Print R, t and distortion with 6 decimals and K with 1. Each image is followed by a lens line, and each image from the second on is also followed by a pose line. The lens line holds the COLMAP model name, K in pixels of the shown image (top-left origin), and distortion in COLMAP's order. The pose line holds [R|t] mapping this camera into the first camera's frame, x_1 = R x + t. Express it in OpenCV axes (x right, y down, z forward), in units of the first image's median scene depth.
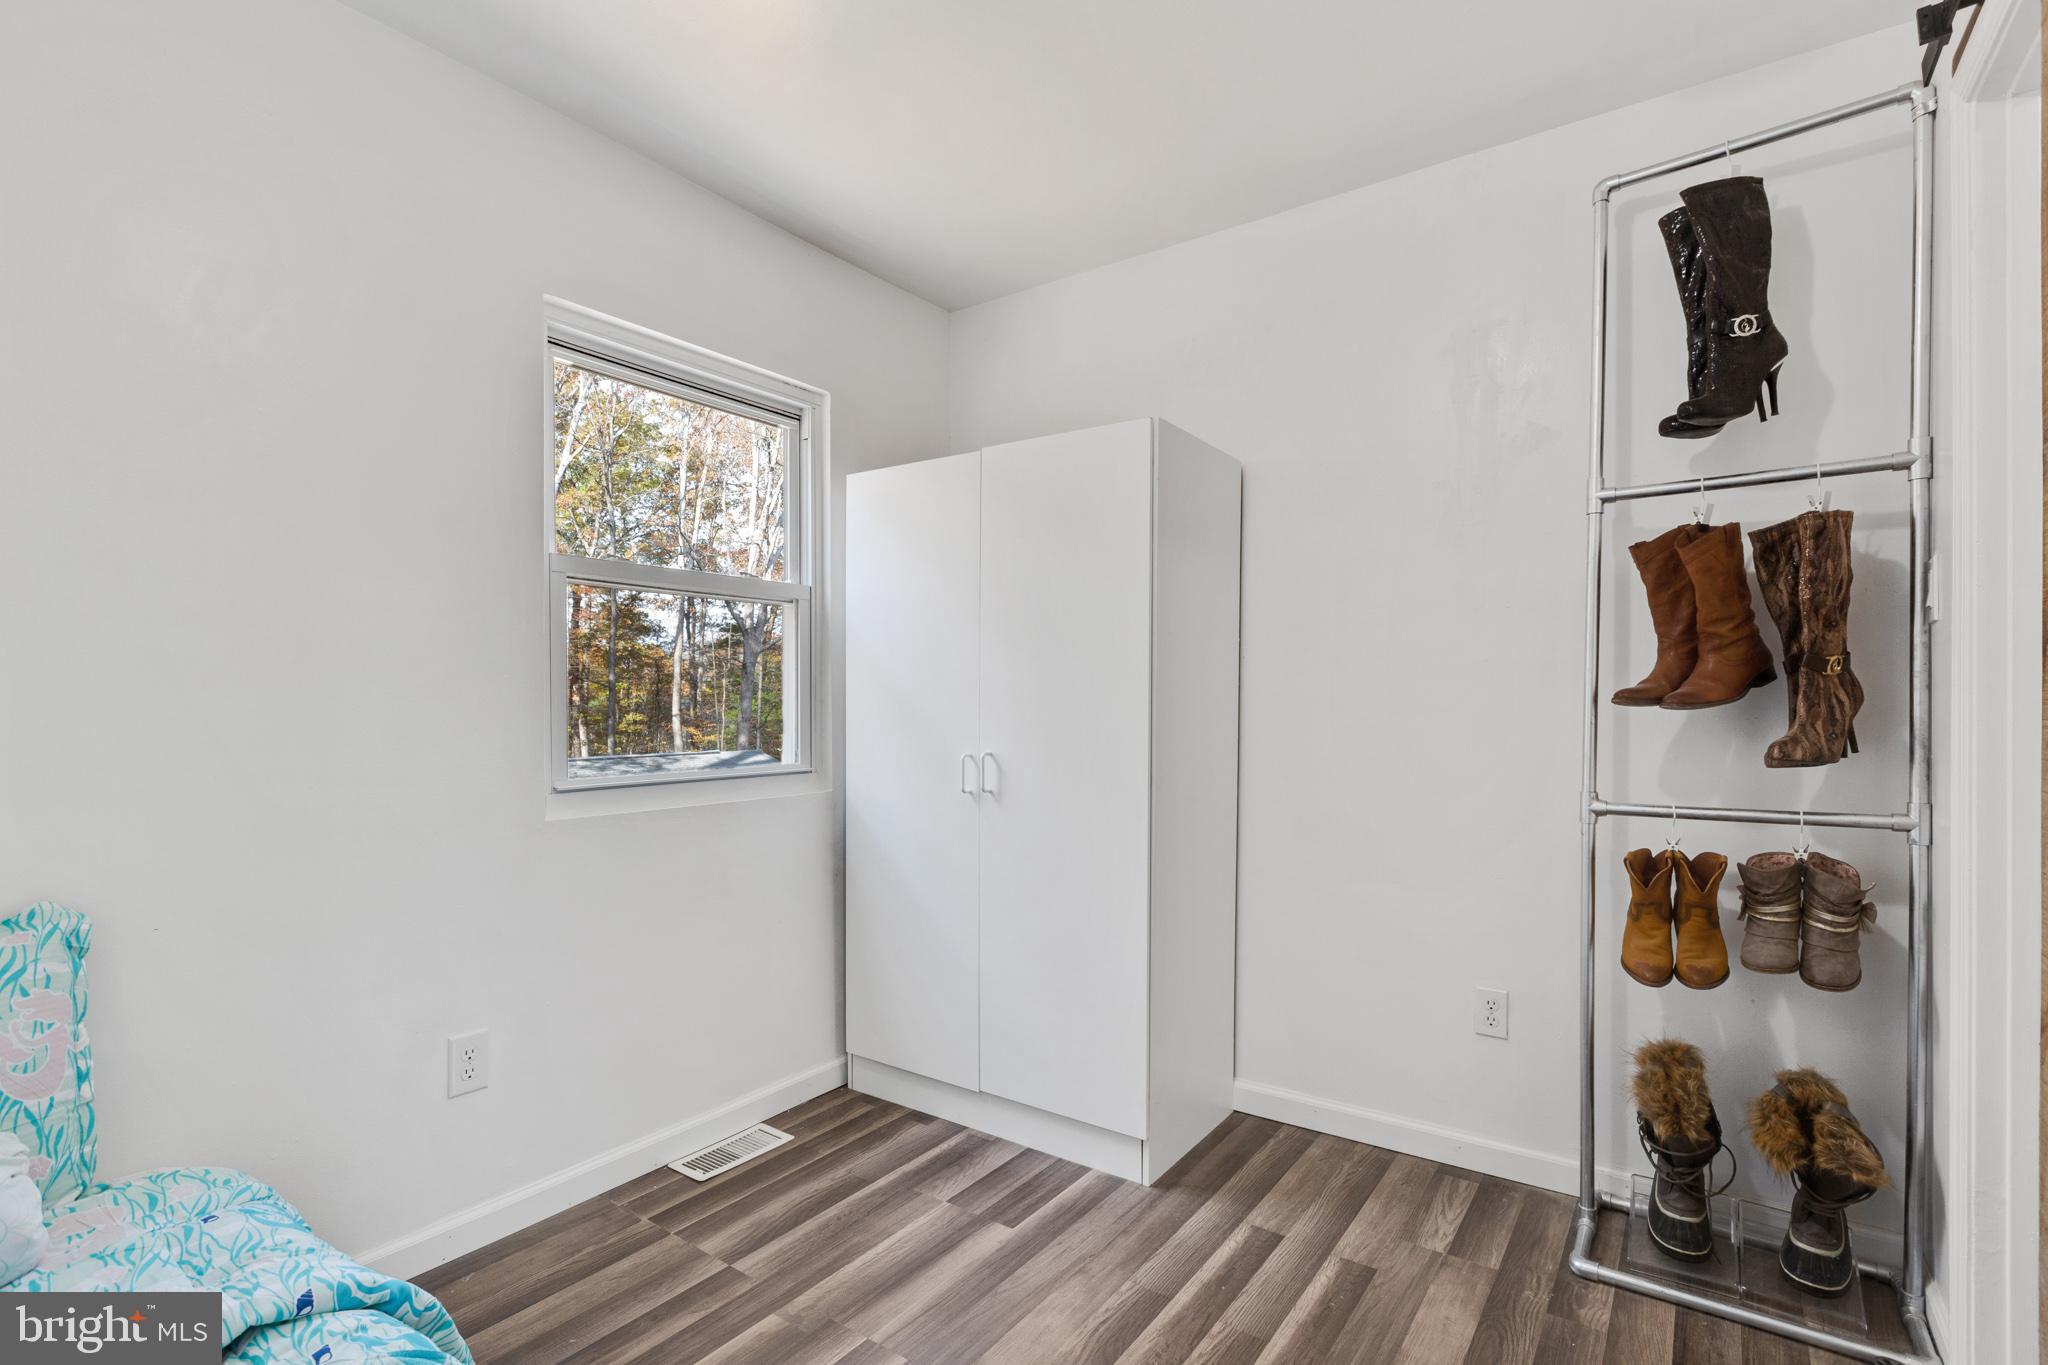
lens RADIAL K [[967.0, 0, 1021.8], [0, 967.0, 703.5], [0, 0, 1]] dist [0.000238, 0.000078]
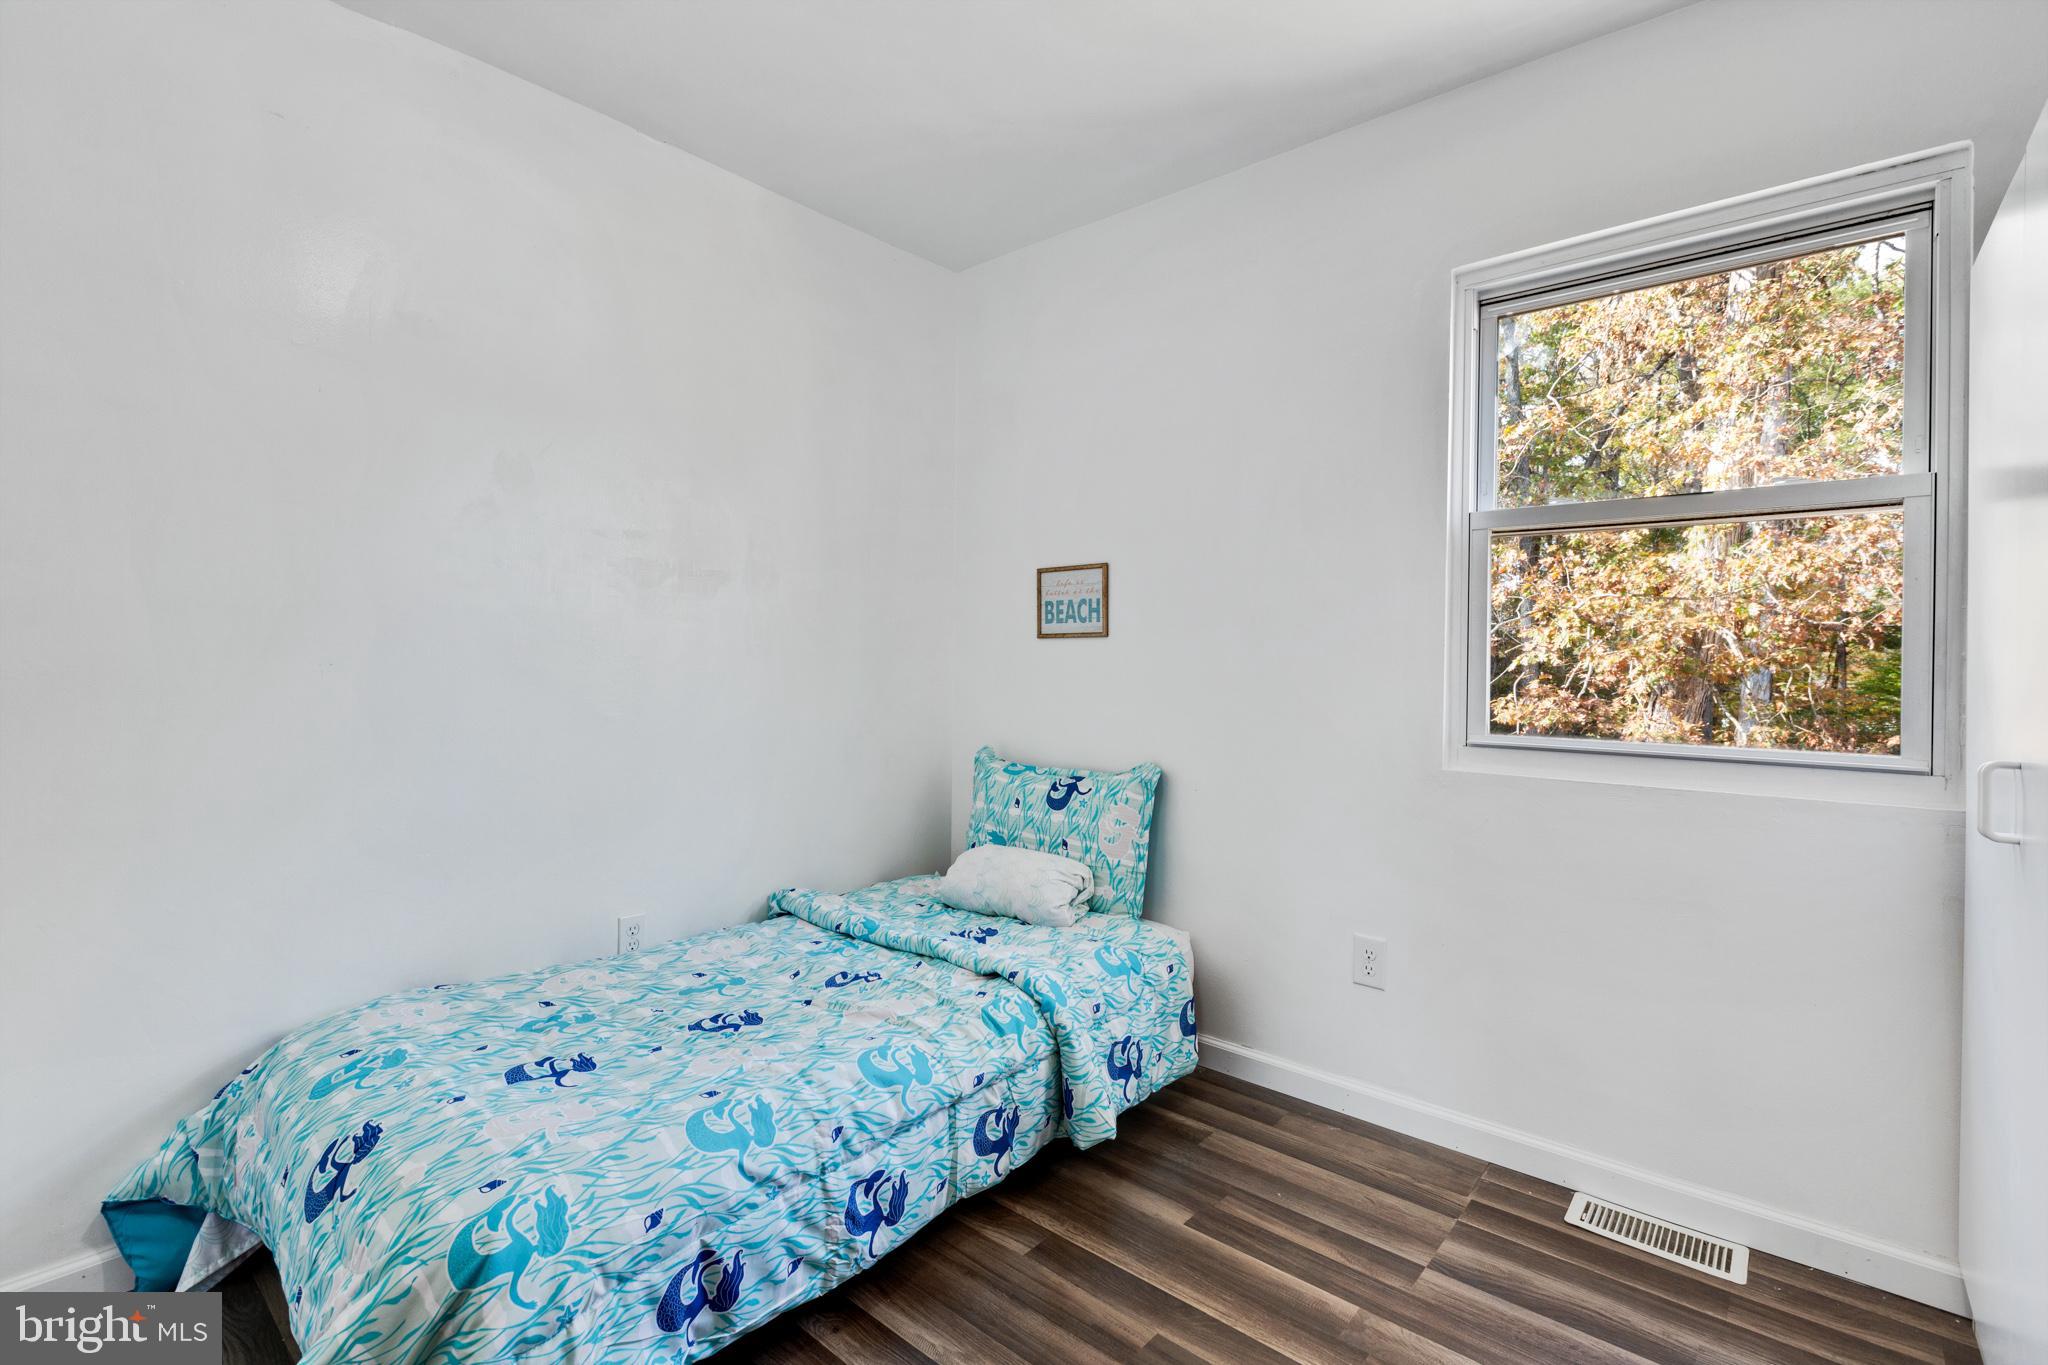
lens RADIAL K [[942.3, 0, 1022.7], [0, 942.3, 662.1], [0, 0, 1]] dist [-0.000050, 0.000118]
pose [[-0.091665, 0.007303, -0.995763, 0.604740], [-0.010406, 0.999911, 0.008291, -0.001158], [0.995736, 0.011122, -0.091581, 0.667448]]
